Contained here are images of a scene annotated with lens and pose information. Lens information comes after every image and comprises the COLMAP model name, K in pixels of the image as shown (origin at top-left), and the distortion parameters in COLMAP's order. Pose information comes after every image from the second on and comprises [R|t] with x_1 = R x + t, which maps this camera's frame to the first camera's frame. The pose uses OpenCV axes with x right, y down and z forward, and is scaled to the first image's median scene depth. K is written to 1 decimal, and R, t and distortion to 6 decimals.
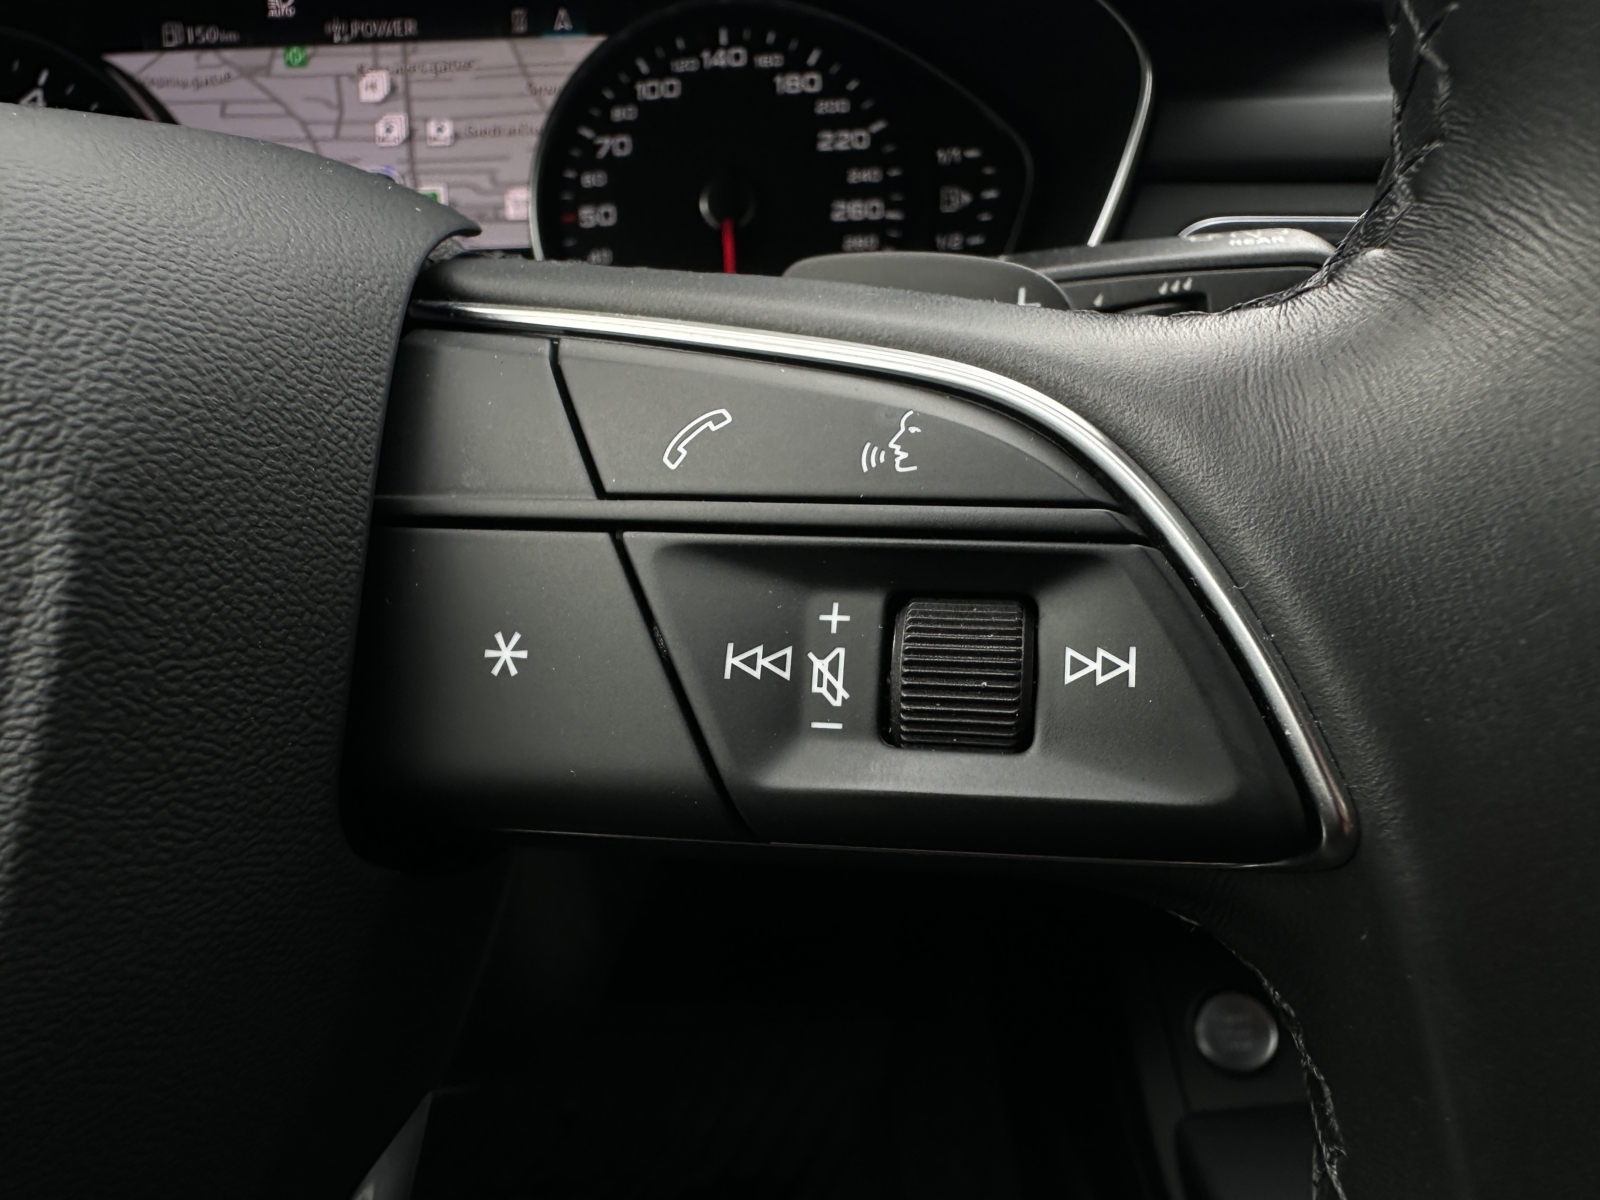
lens RADIAL K [[1240.2, 0, 737.0], [0, 1240.2, 668.3], [0, 0, 1]] dist [-0.004110, -0.002674]
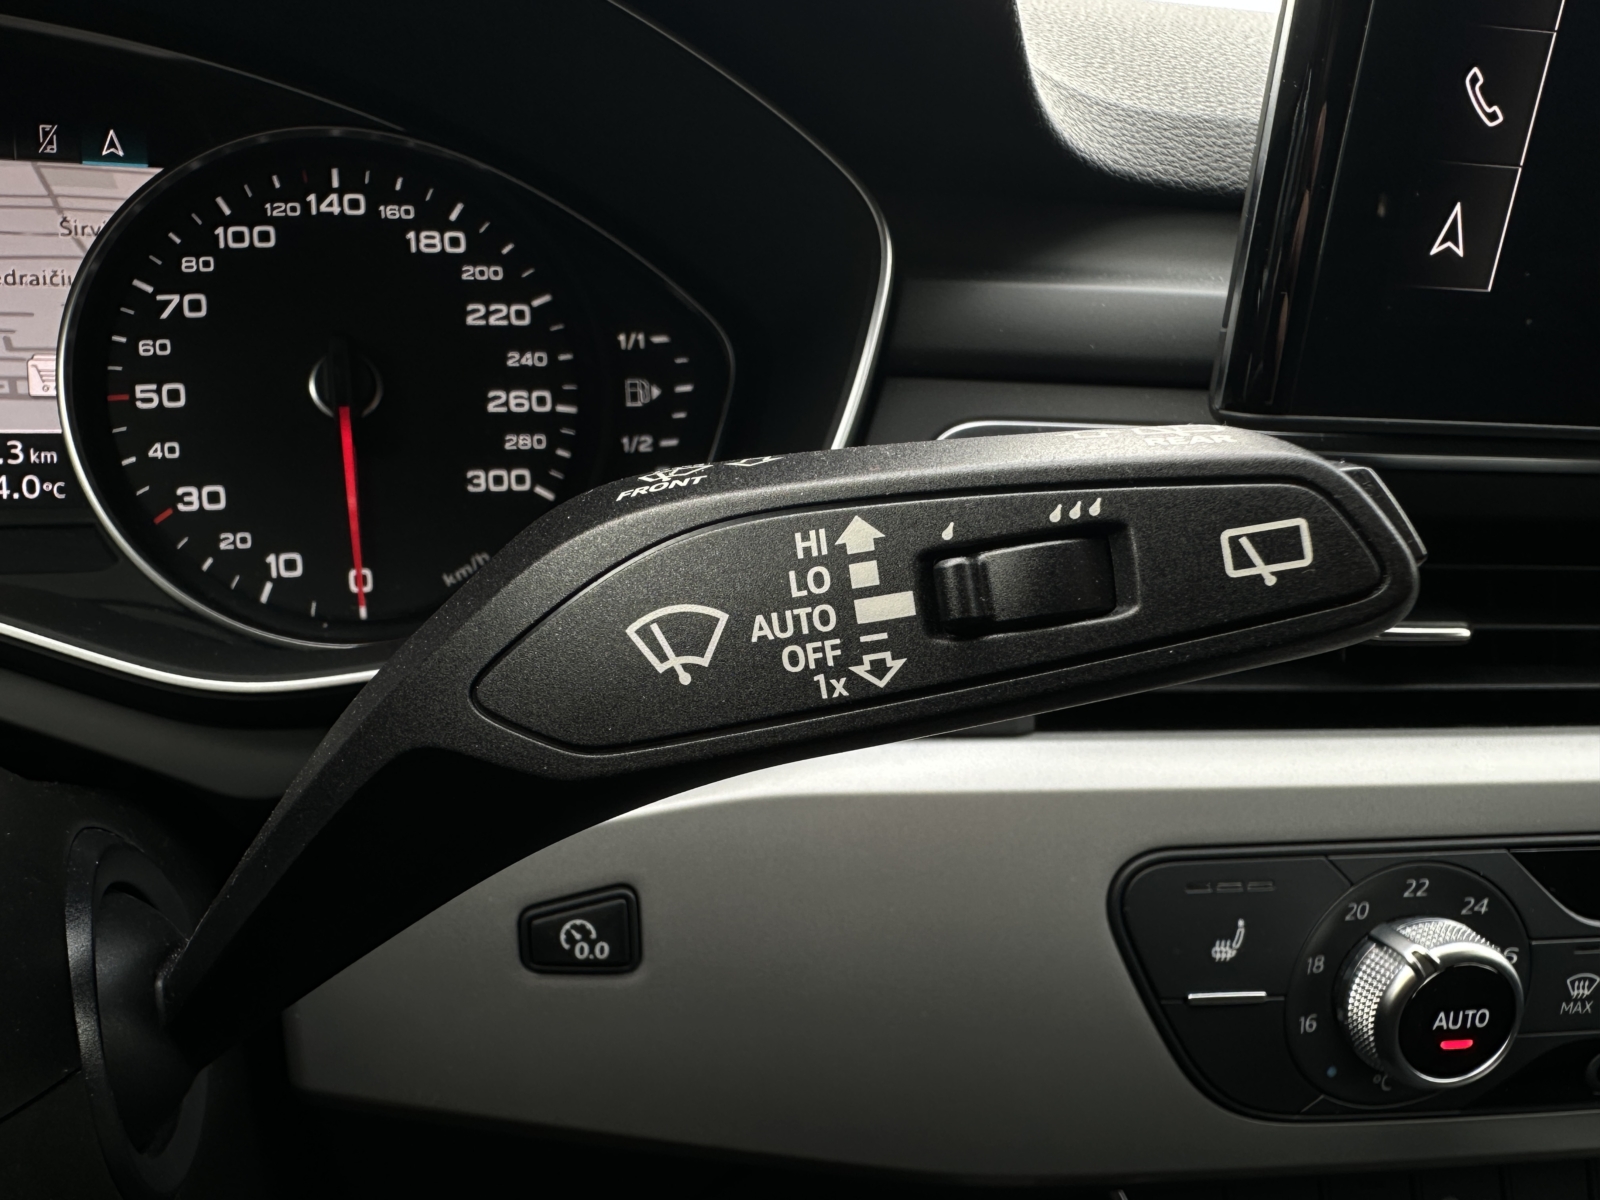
lens RADIAL K [[1247.1, 0, 746.0], [0, 1247.1, 699.7], [0, 0, 1]] dist [-0.010500, 0.002682]
pose [[0.963974, -0.024470, 0.264869, 0.022012], [0.059988, 0.990106, -0.126852, -0.073946], [-0.259144, 0.138171, 0.955904, 0.234562]]
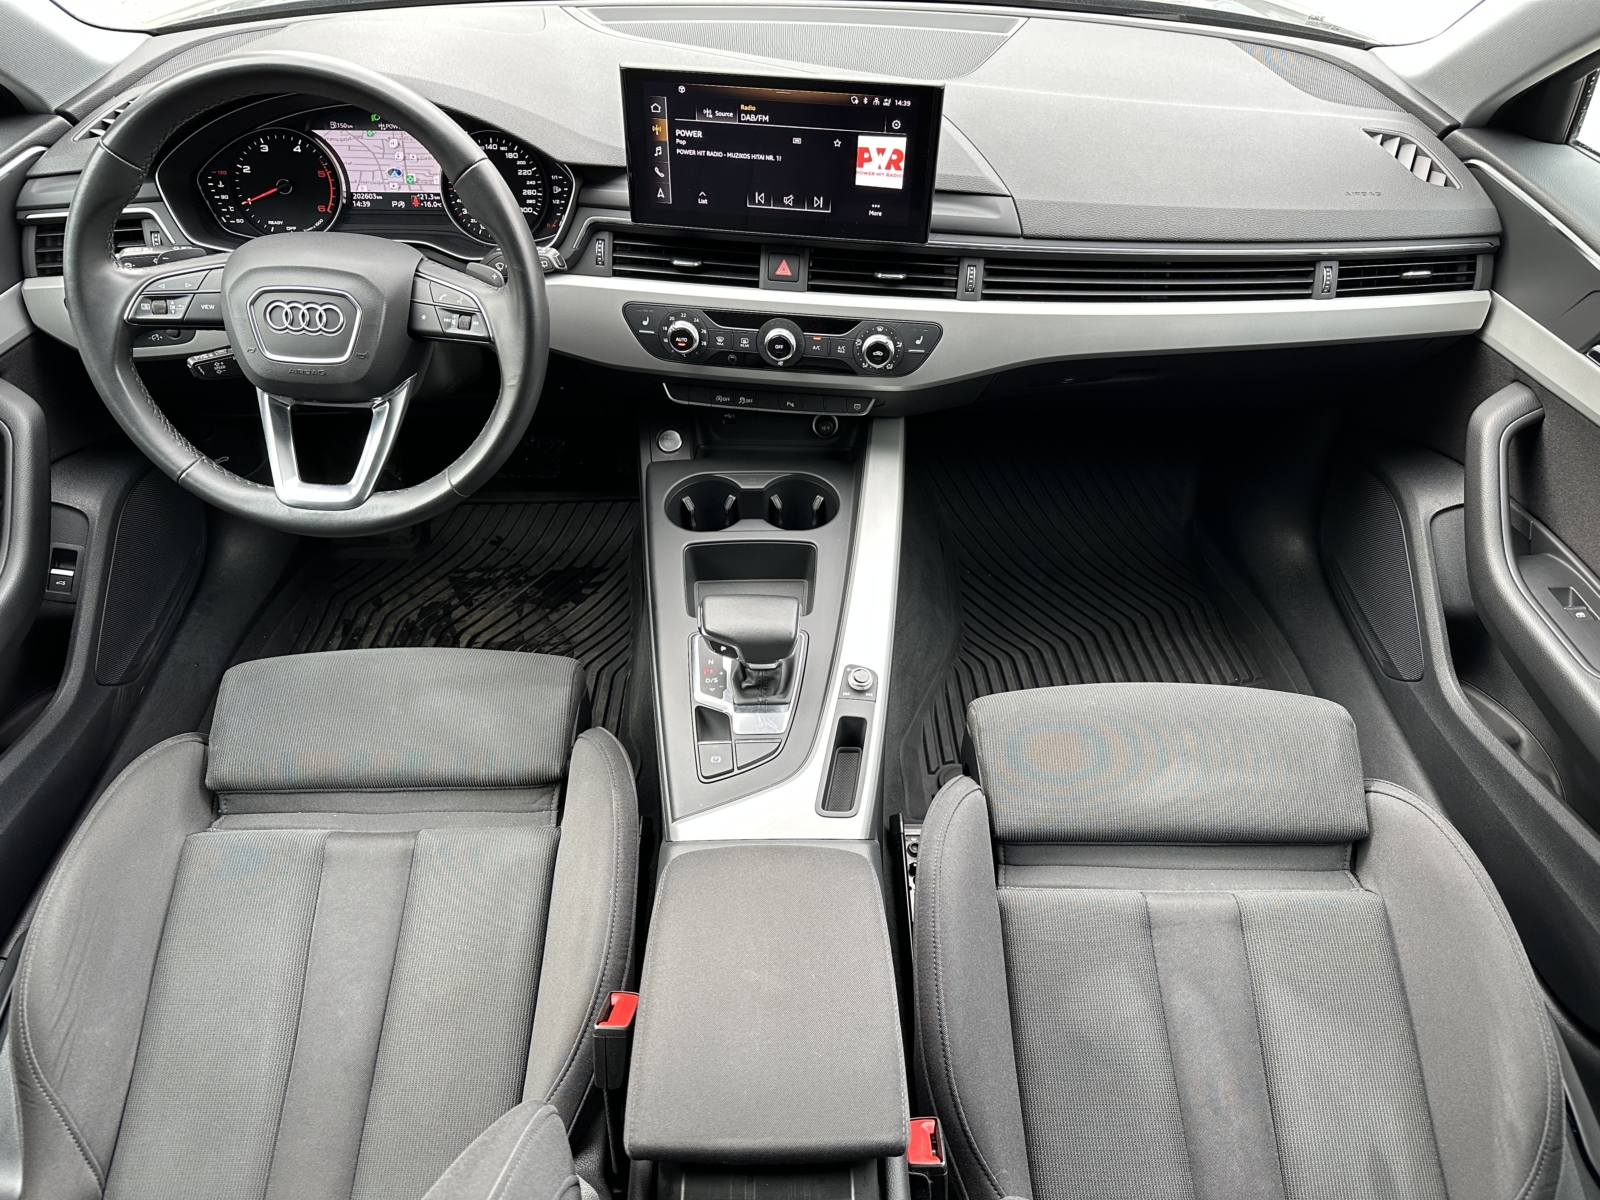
lens RADIAL K [[1129.5, 0, 797.3], [0, 1129.5, 628.3], [0, 0, 1]] dist [-0.004519, -0.004371]
pose [[0.997780, 0.021169, 0.063149, 0.695181], [-0.035629, 0.970723, 0.237546, 0.062145], [-0.056272, -0.239269, 0.969321, -2.559978]]
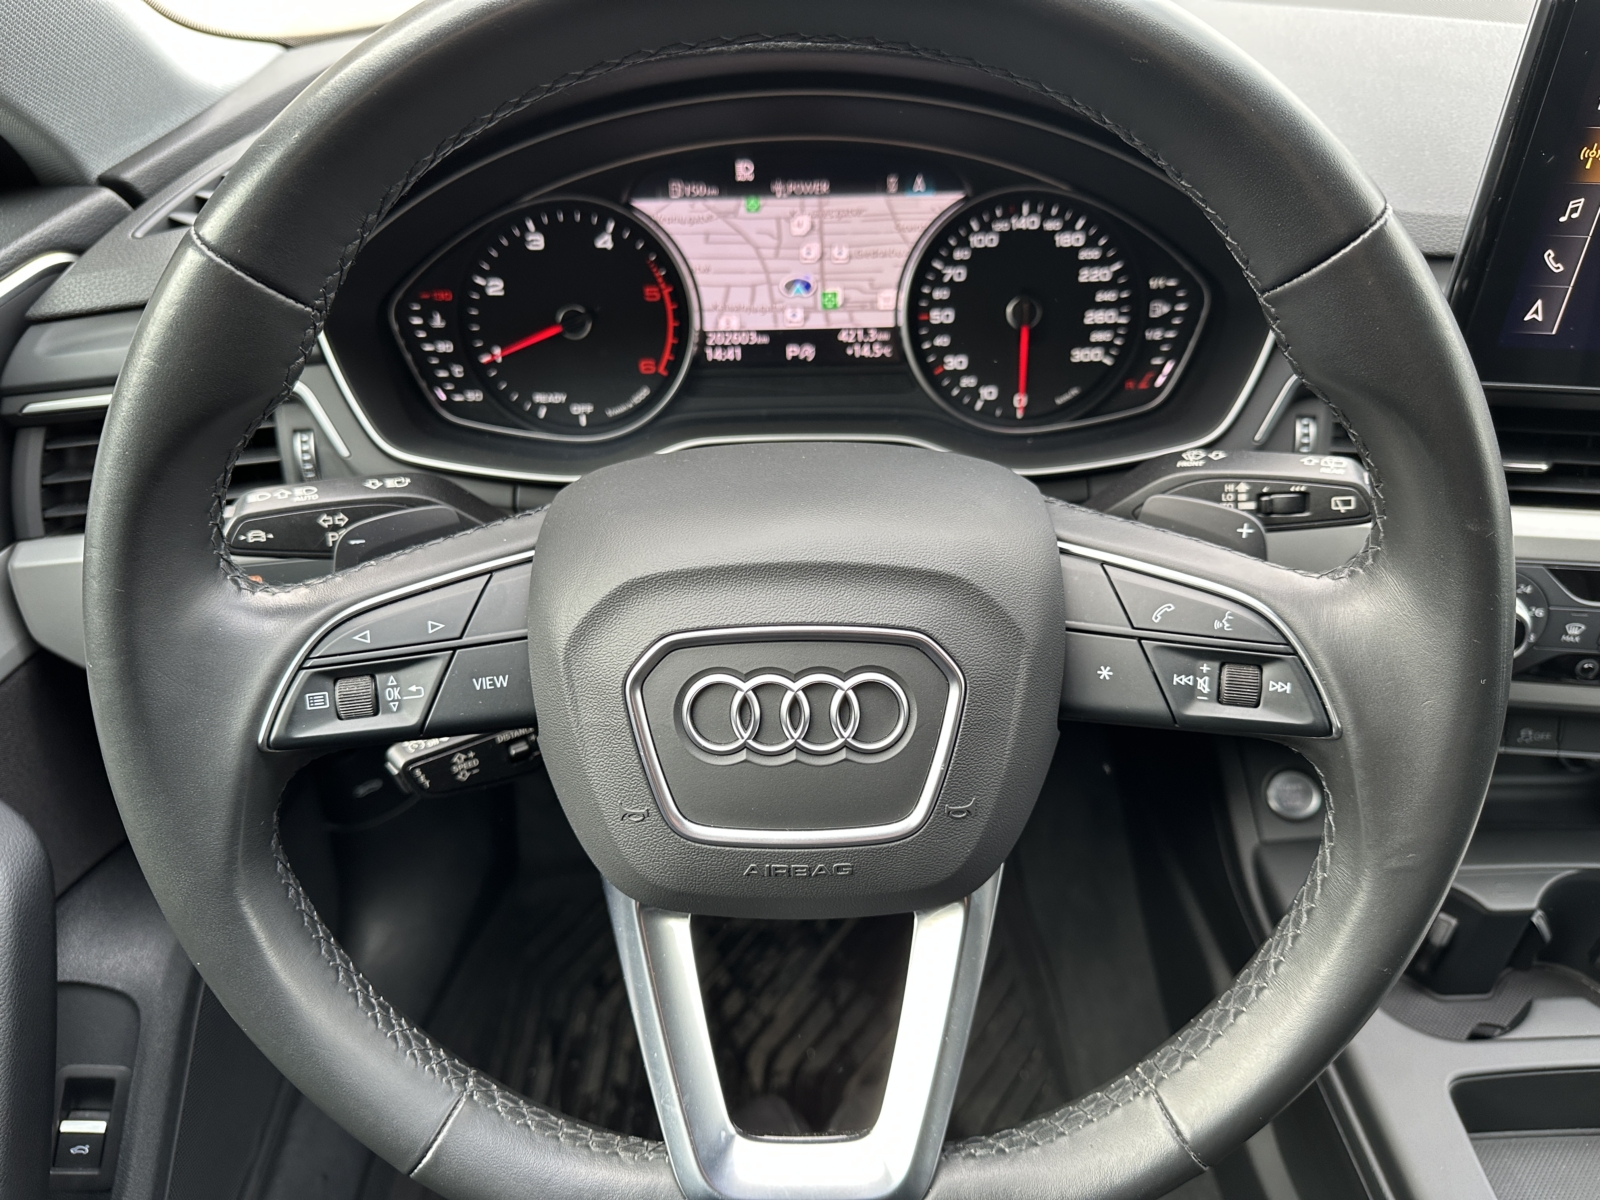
lens RADIAL K [[1187.8, 0, 807.5], [0, 1187.8, 649.5], [0, 0, 1]] dist [0.083633, -0.141927]
pose [[0.999948, 0.010242, 0.000254, -0.290111], [-0.010164, 0.988568, 0.150435, -0.162725], [0.001290, -0.150430, 0.988620, -0.659218]]
